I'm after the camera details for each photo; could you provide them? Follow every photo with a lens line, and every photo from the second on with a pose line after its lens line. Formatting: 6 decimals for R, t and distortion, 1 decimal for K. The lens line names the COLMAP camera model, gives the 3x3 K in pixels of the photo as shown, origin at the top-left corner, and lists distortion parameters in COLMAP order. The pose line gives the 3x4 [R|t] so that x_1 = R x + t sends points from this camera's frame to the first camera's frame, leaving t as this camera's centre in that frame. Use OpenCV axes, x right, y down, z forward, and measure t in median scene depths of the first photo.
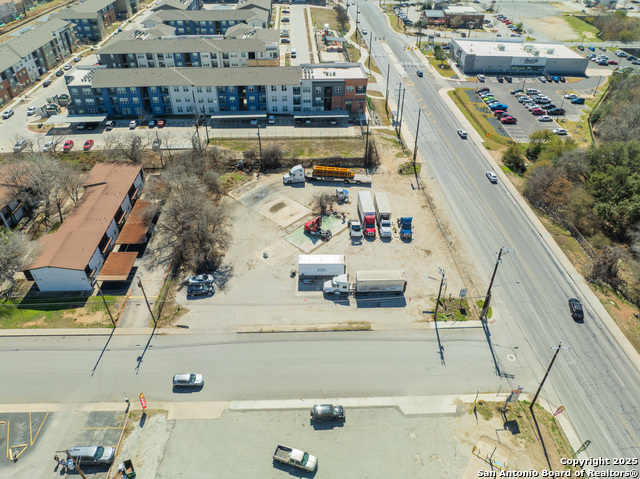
lens RADIAL K [[450.8, 0, 320.0], [0, 450.8, 239.5], [0, 0, 1]] dist [-0.037142, 0.004031]
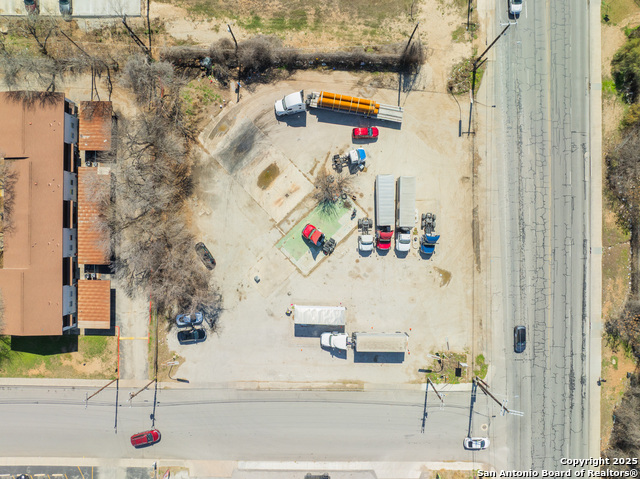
lens RADIAL K [[450.8, 0, 320.0], [0, 450.8, 239.5], [0, 0, 1]] dist [-0.037142, 0.004031]
pose [[0.998801, 0.048550, 0.006220, -0.007397], [-0.034336, 0.604422, 0.795924, -0.557585], [0.034882, -0.795183, 0.605365, 0.428520]]
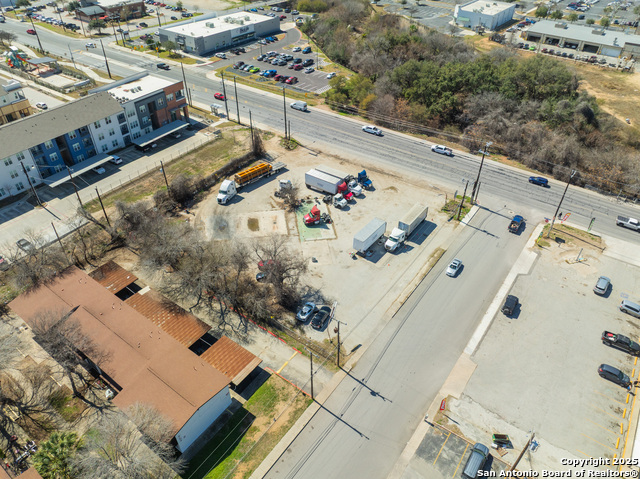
lens RADIAL K [[450.8, 0, 320.0], [0, 450.8, 239.5], [0, 0, 1]] dist [-0.037142, 0.004031]
pose [[0.619029, -0.497353, 0.607819, -0.547072], [0.477646, 0.852759, 0.211321, -0.162591], [-0.623424, 0.159509, 0.765441, 0.183336]]
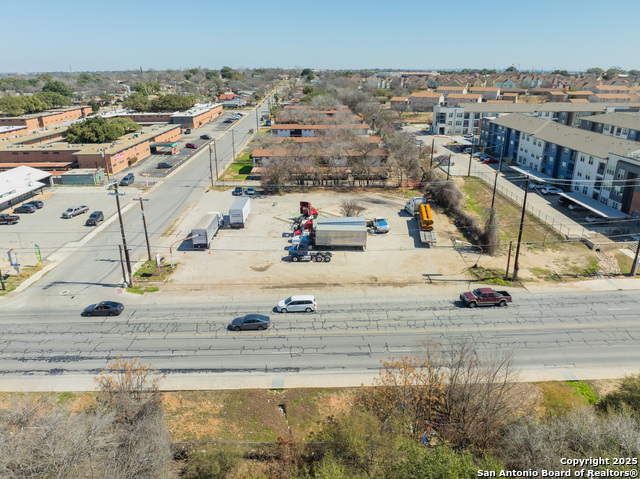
lens RADIAL K [[450.8, 0, 320.0], [0, 450.8, 239.5], [0, 0, 1]] dist [-0.037142, 0.004031]
pose [[-0.030046, 0.353710, -0.934873, 0.749656], [-0.607971, 0.735922, 0.297977, -0.238053], [0.793390, 0.577329, 0.192933, 0.732643]]
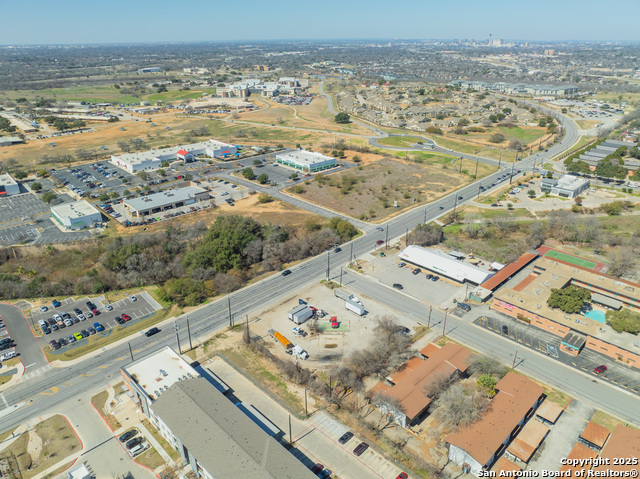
lens RADIAL K [[450.8, 0, 320.0], [0, 450.8, 239.5], [0, 0, 1]] dist [-0.037142, 0.004031]
pose [[-0.668841, -0.304186, 0.678324, -0.963280], [0.455637, 0.553245, 0.697363, -1.313694], [-0.587407, 0.775494, -0.231435, 1.010830]]
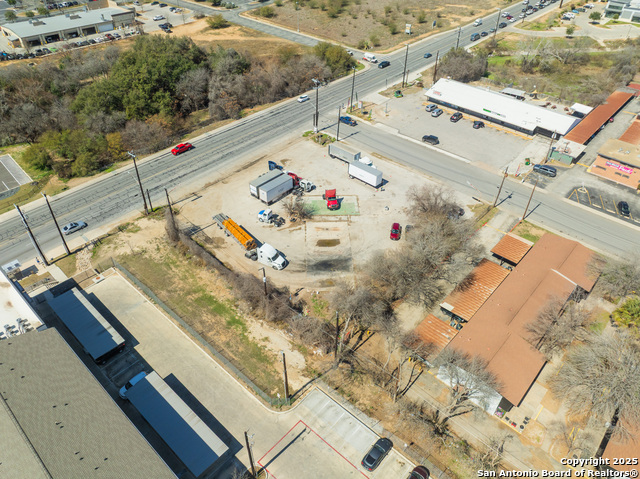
lens RADIAL K [[450.8, 0, 320.0], [0, 450.8, 239.5], [0, 0, 1]] dist [-0.037142, 0.004031]
pose [[-0.706072, -0.460314, 0.538120, -0.513711], [0.422450, 0.336071, 0.841779, -0.762581], [-0.568329, 0.821686, -0.042830, 0.957739]]
